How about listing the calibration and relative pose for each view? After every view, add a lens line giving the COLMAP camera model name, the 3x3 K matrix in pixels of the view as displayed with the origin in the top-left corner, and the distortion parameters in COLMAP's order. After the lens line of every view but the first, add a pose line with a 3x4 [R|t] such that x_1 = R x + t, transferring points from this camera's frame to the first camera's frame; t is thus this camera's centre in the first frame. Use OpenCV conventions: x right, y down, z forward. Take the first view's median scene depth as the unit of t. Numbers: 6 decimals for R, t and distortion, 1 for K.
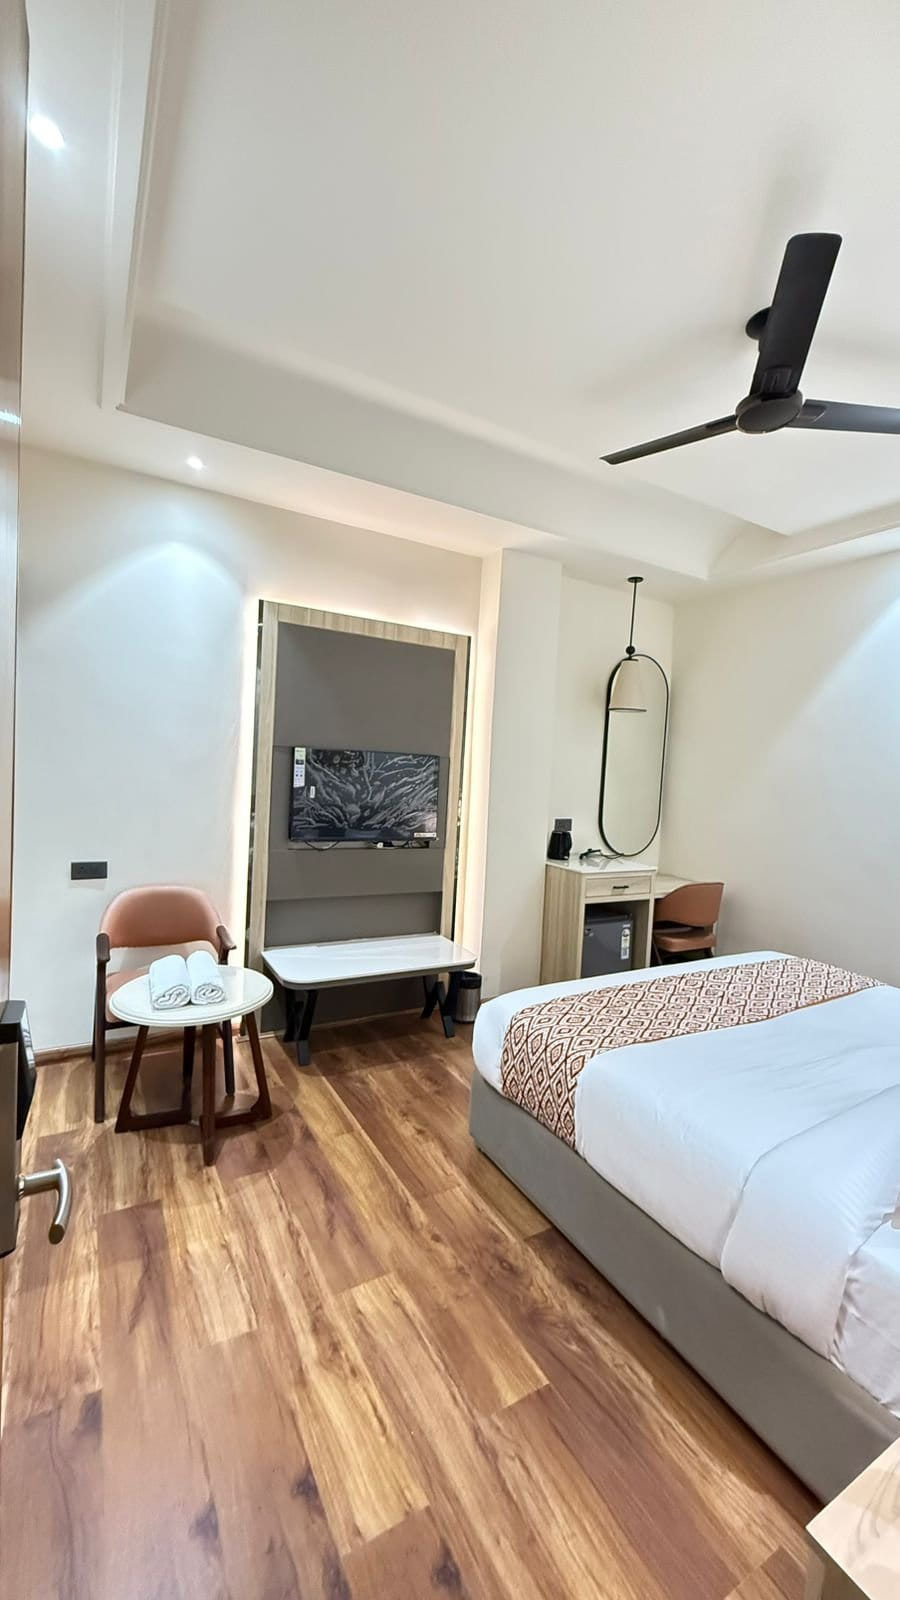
lens RADIAL K [[633.0, 0, 448.6], [0, 633.0, 790.8], [0, 0, 1]] dist [-0.000842, -0.000378]
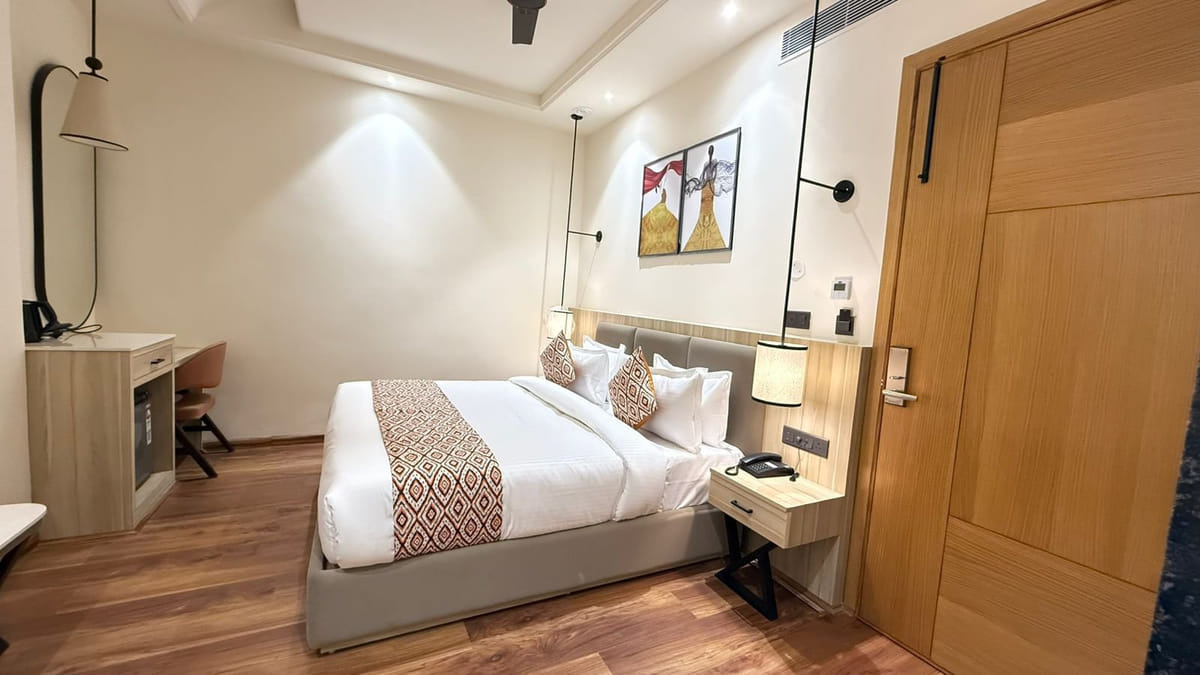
lens RADIAL K [[474.7, 0, 597.5], [0, 474.7, 334.1], [0, 0, 1]] dist [-0.000842, -0.000378]
pose [[0.042906, -0.123745, 0.991386, -0.630688], [-0.030536, 0.991674, 0.125102, 0.032279], [-0.998612, -0.035640, 0.038770, 0.716939]]
